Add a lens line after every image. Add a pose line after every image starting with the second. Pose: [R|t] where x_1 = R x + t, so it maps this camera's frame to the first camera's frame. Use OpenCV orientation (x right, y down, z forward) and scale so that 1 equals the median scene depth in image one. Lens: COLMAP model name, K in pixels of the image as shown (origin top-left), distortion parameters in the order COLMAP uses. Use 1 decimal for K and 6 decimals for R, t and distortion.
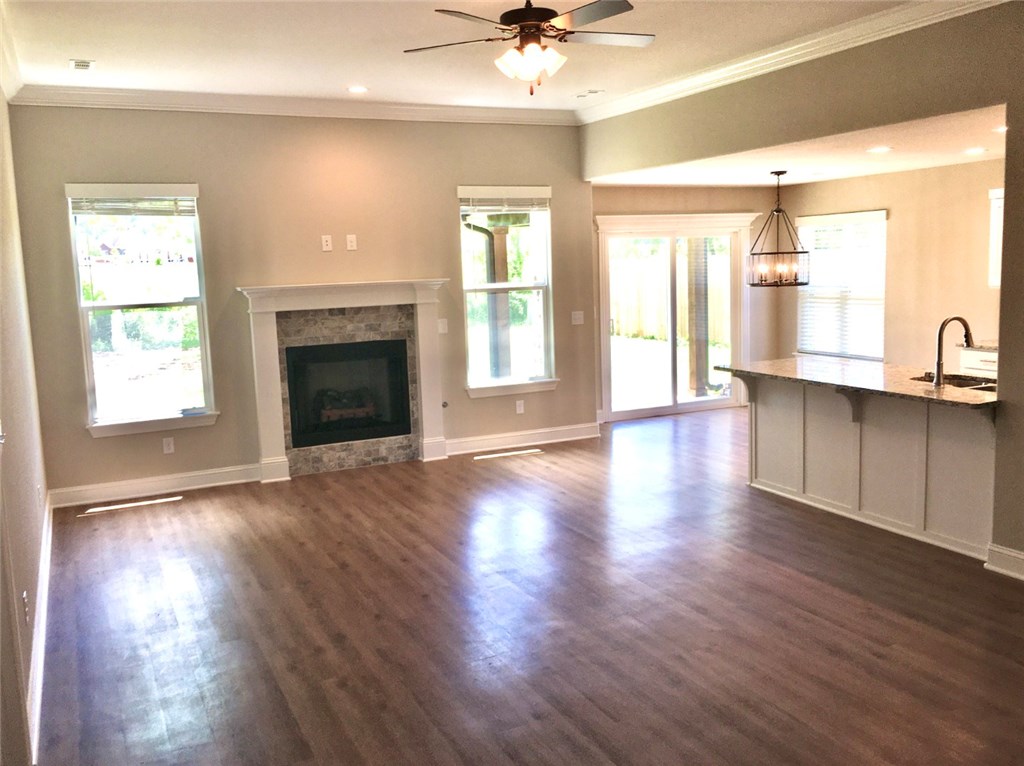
lens RADIAL K [[909.4, 0, 512.0], [0, 909.4, 383.0], [0, 0, 1]] dist [0.039011, -0.007948]
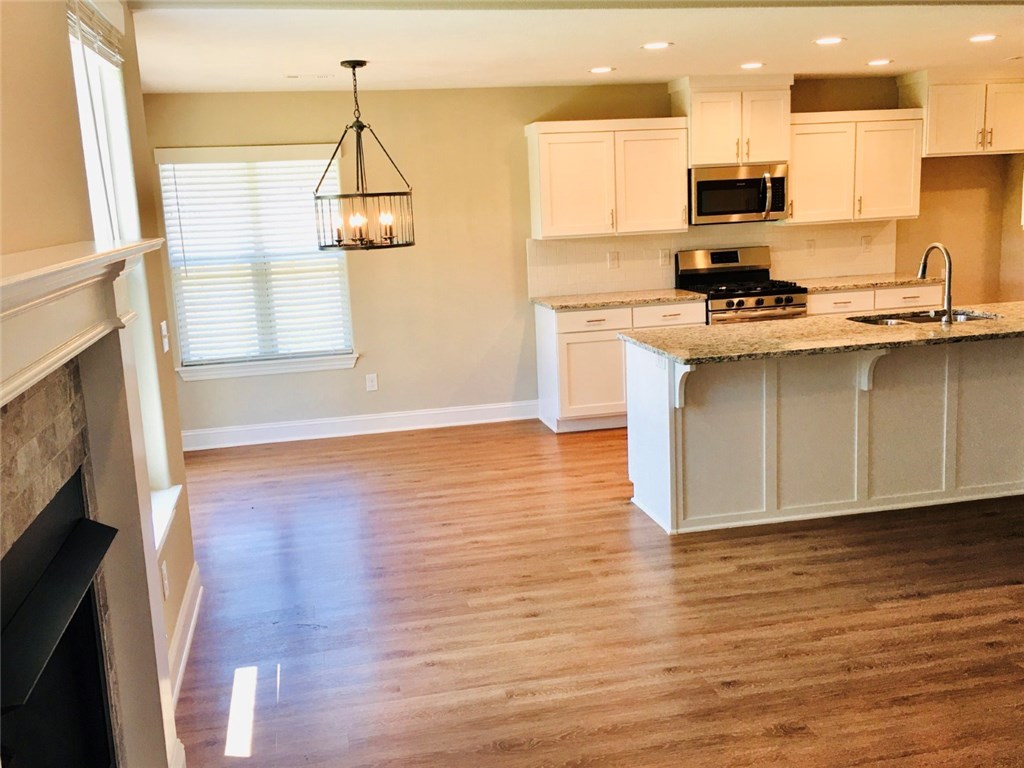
lens RADIAL K [[909.4, 0, 512.0], [0, 909.4, 384.0], [0, 0, 1]] dist [0.039011, -0.007948]
pose [[0.217727, -0.170913, 0.960929, -0.338445], [0.161726, 0.977255, 0.137173, -0.091741], [-0.962517, 0.125541, 0.240416, 0.821569]]
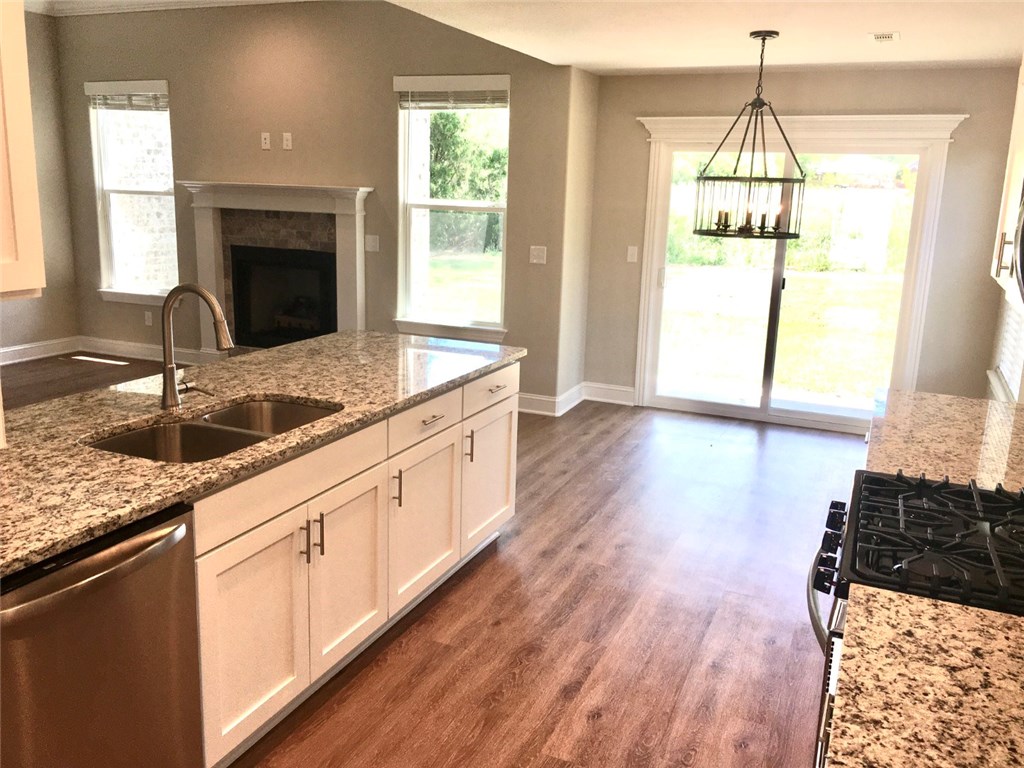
lens RADIAL K [[909.4, 0, 512.0], [0, 909.4, 384.0], [0, 0, 1]] dist [0.039011, -0.007948]
pose [[0.655850, 0.216205, -0.723267, 0.696432], [-0.151227, 0.976316, 0.154718, -0.089278], [0.739588, 0.007905, 0.673013, 0.531231]]
